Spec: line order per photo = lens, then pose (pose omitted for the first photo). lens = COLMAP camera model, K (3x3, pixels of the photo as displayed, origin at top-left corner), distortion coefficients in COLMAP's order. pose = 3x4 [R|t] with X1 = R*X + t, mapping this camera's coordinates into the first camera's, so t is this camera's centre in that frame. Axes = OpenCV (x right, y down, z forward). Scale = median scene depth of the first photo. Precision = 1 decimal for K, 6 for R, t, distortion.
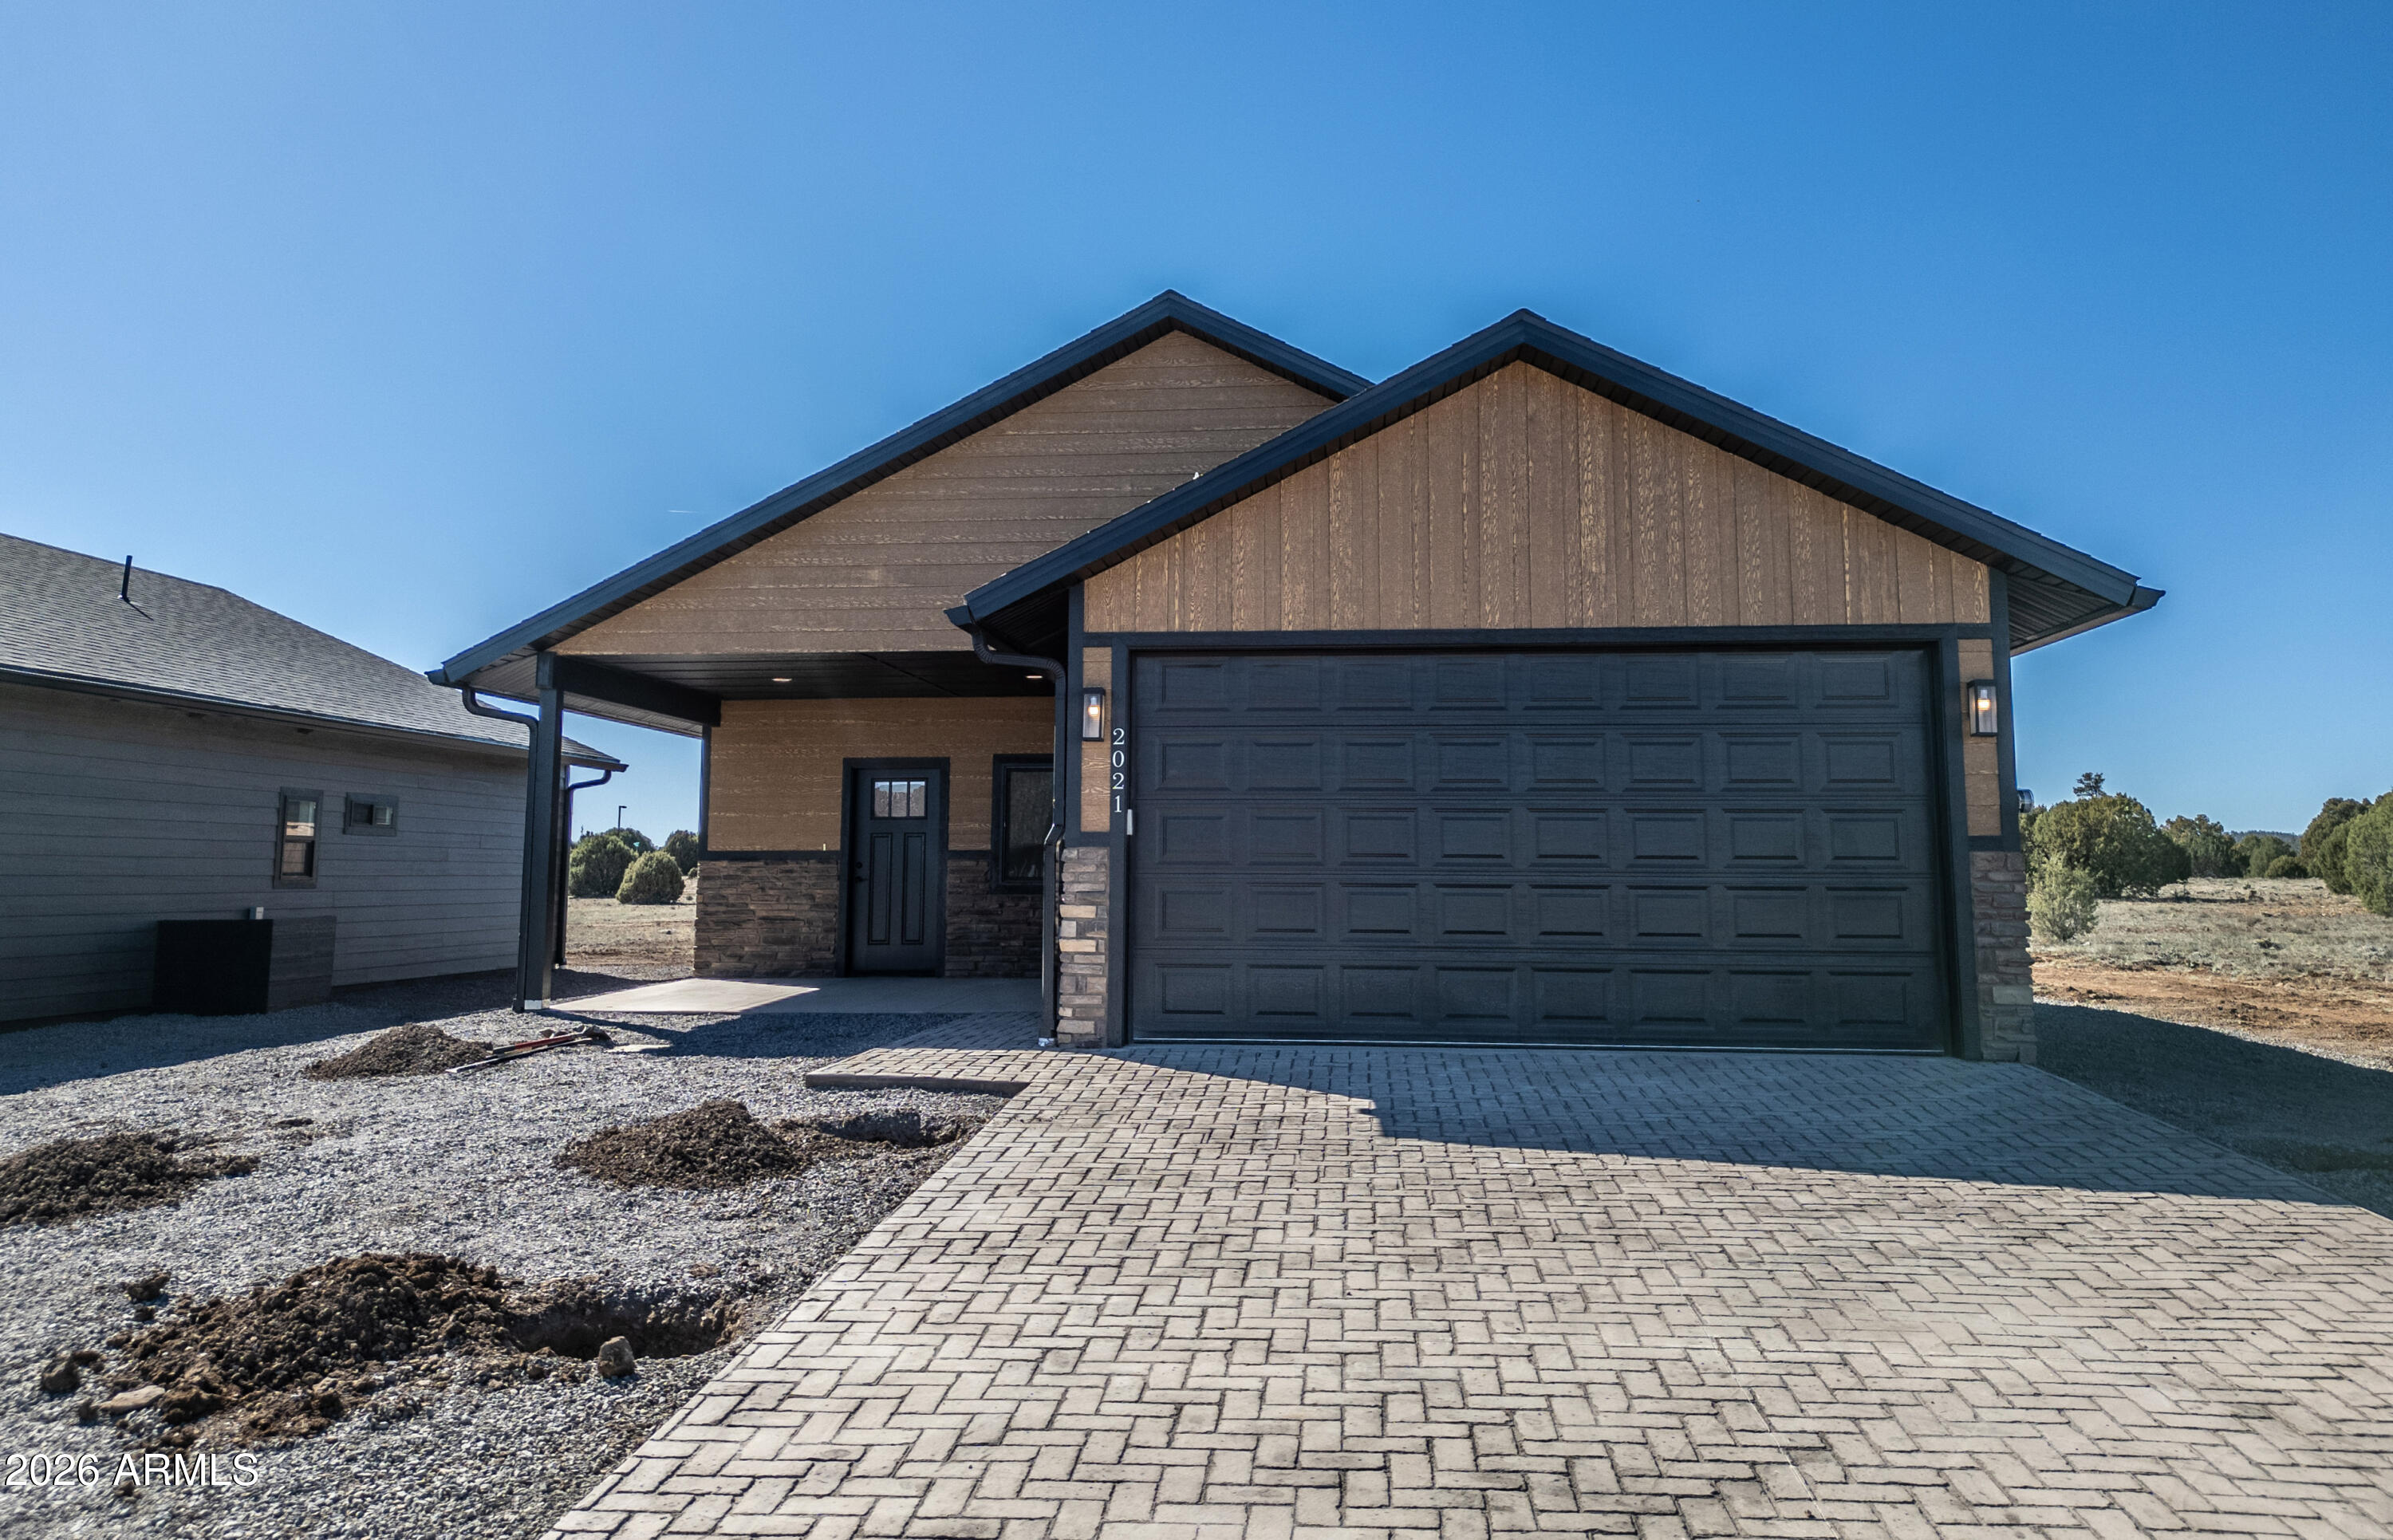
lens RADIAL K [[1781.1, 0, 1186.5], [0, 1781.1, 664.5], [0, 0, 1]] dist [0.109571, -0.124566]
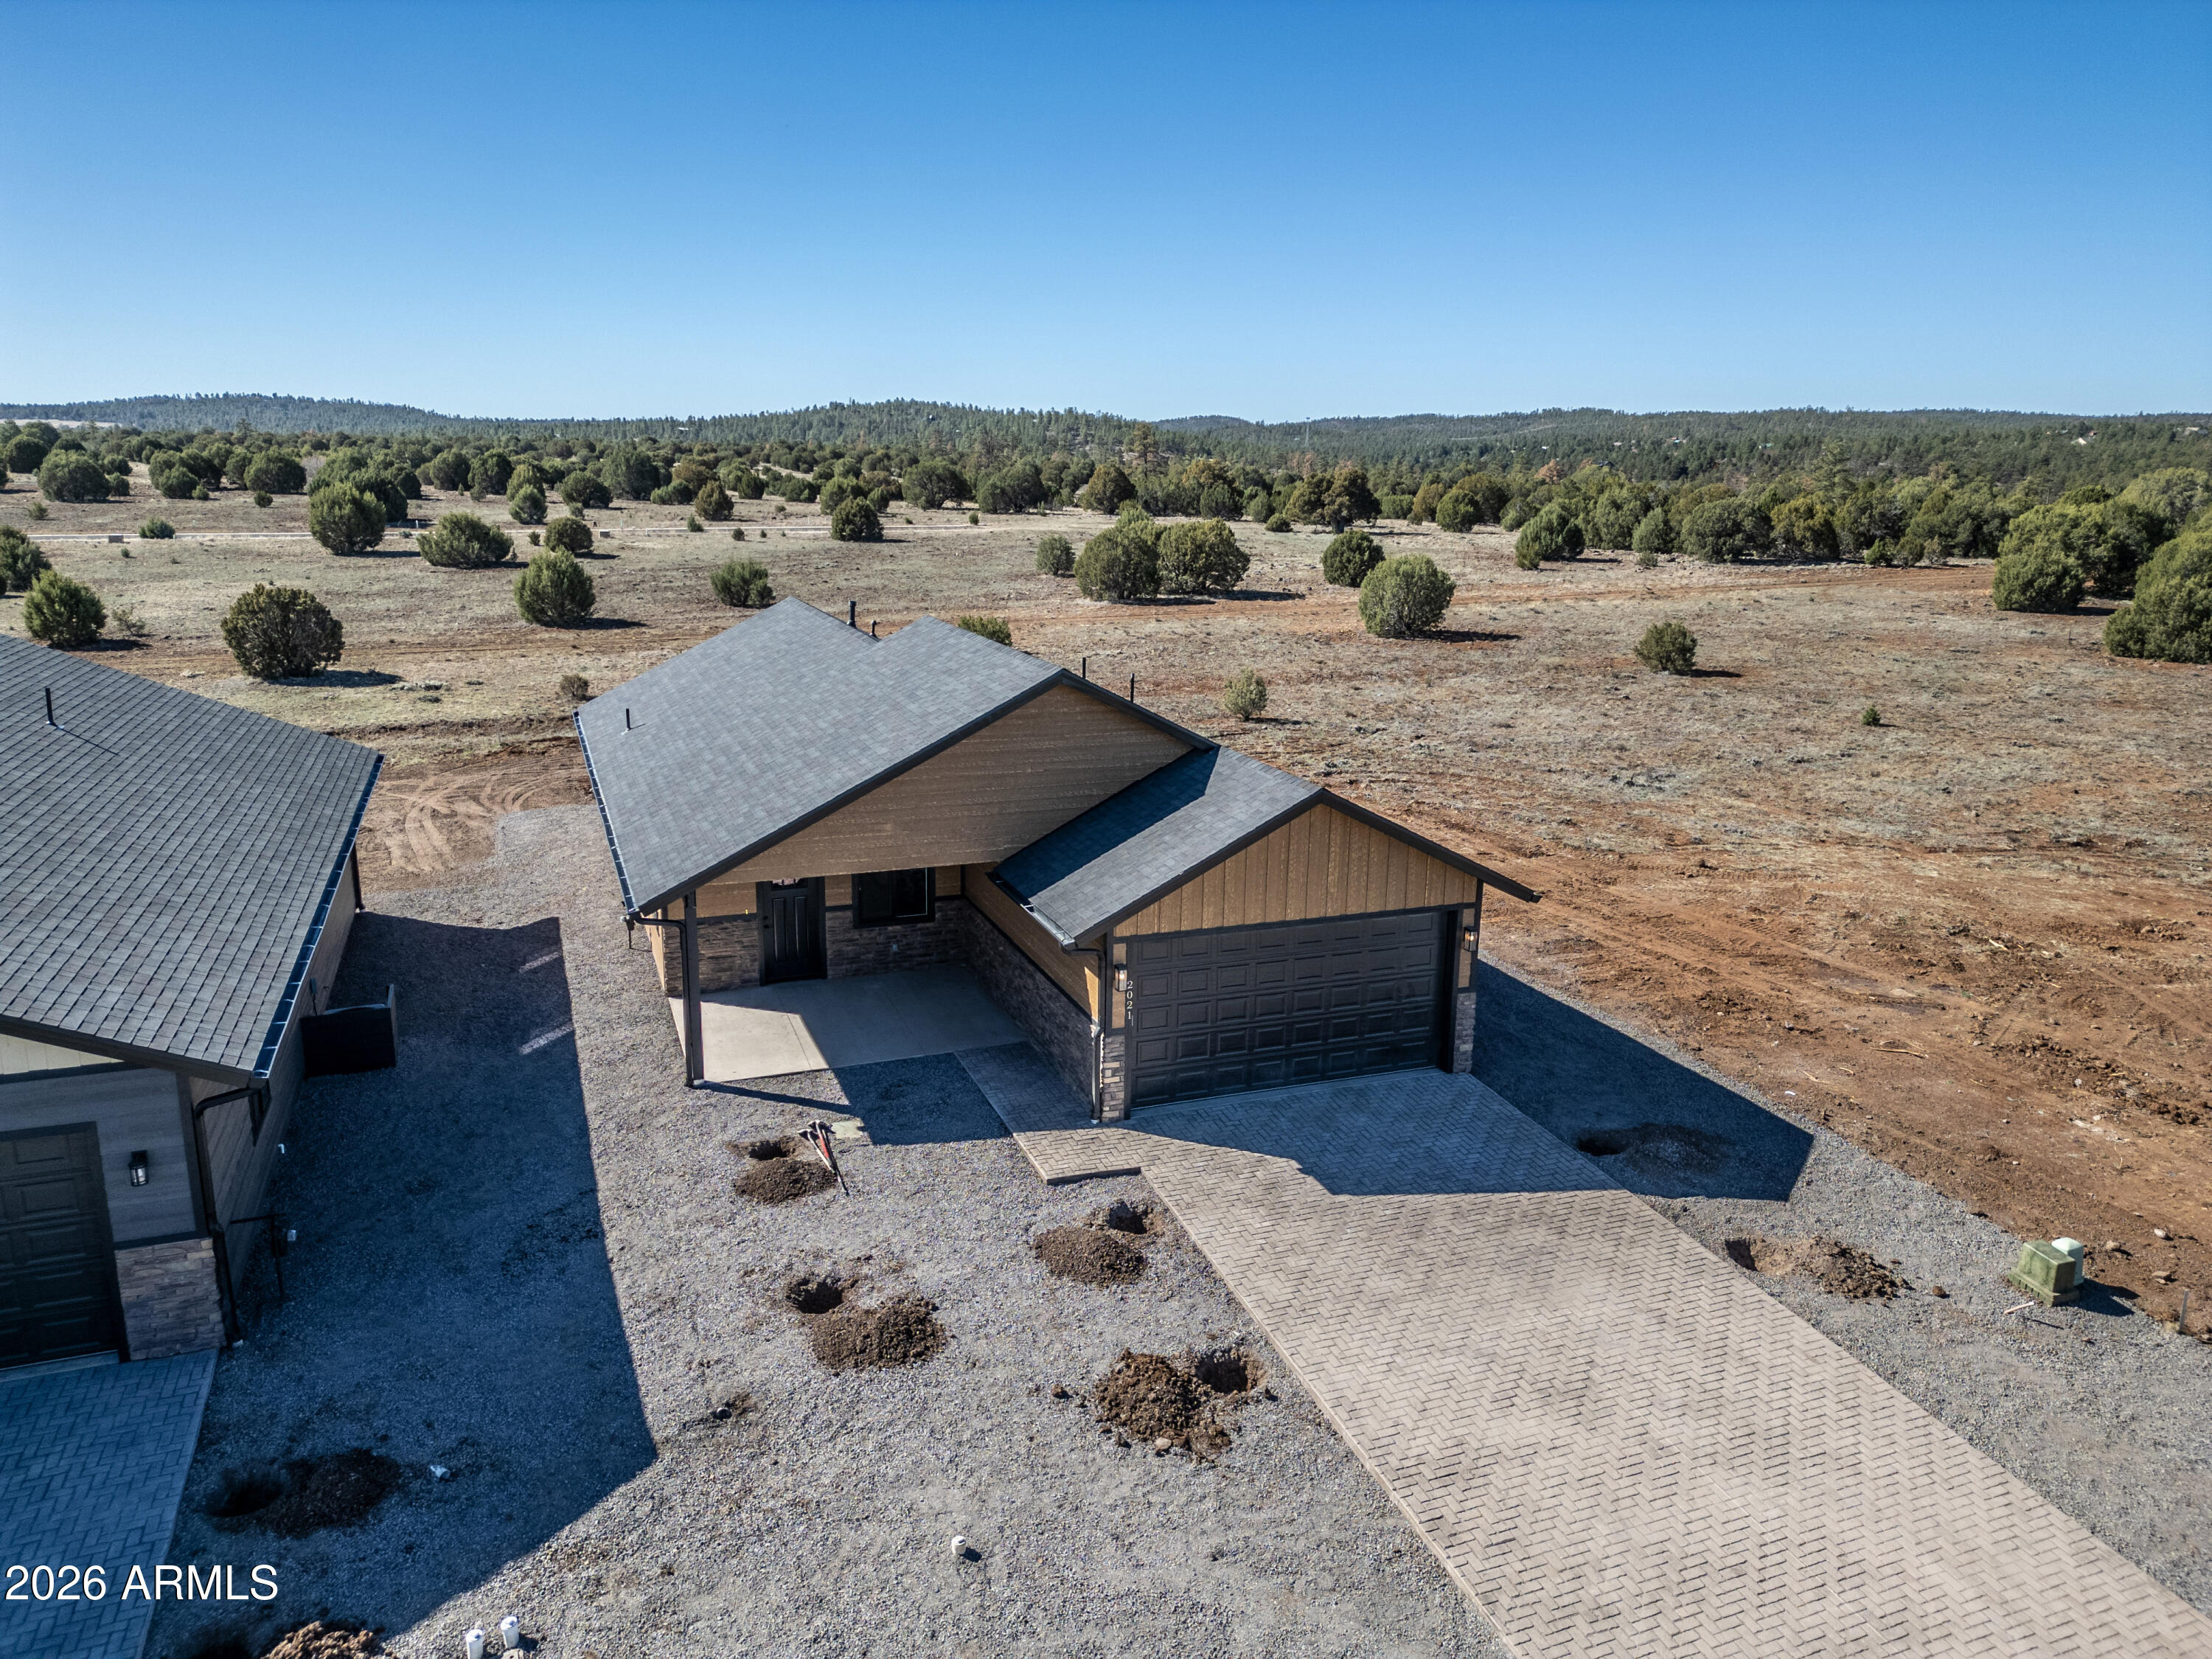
lens RADIAL K [[1554.3, 0, 1106.0], [0, 1554.3, 829.5], [0, 0, 1]] dist [0.055573, -0.037049]
pose [[0.893149, -0.099613, 0.438591, -0.849900], [-0.063238, 0.937664, 0.341742, -0.755907], [-0.445293, -0.332962, 0.831174, -0.442814]]
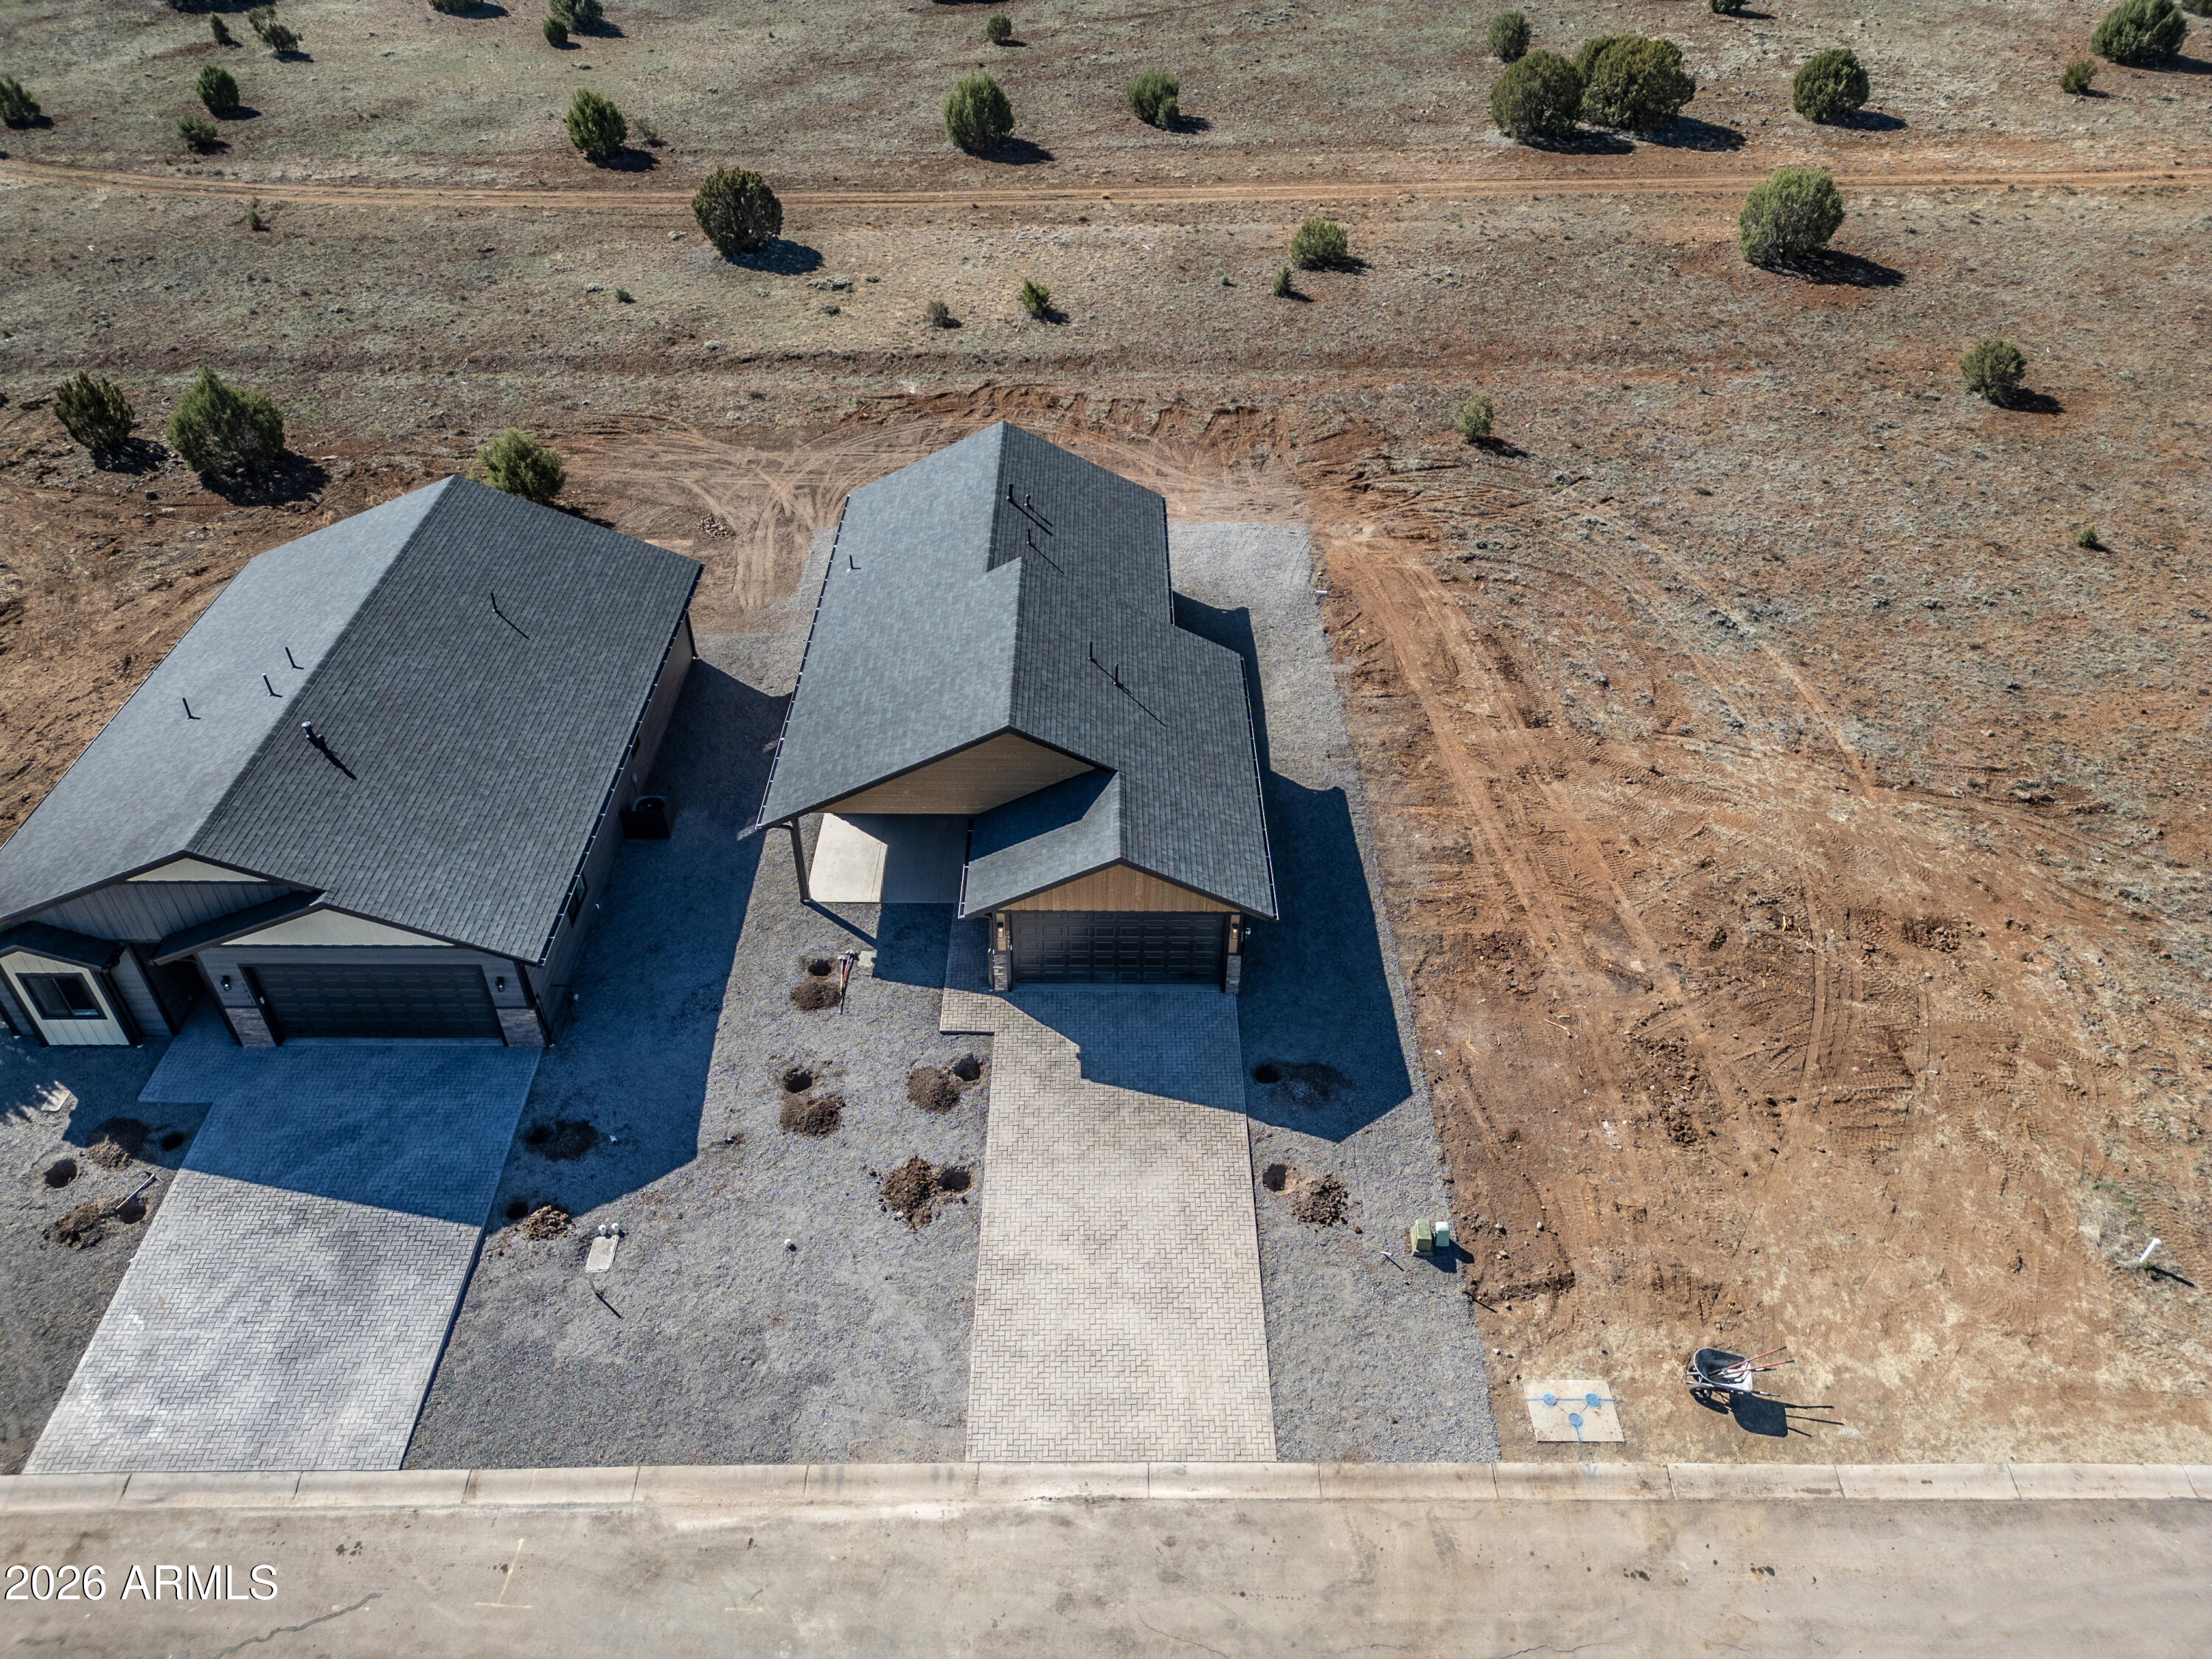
lens RADIAL K [[1551.9, 0, 1106.0], [0, 1551.9, 829.5], [0, 0, 1]] dist [0.099517, -0.128766]
pose [[0.994630, -0.063735, 0.081536, -0.082673], [-0.014740, 0.692582, 0.721189, -2.398506], [-0.102435, -0.718518, 0.687923, -1.046089]]
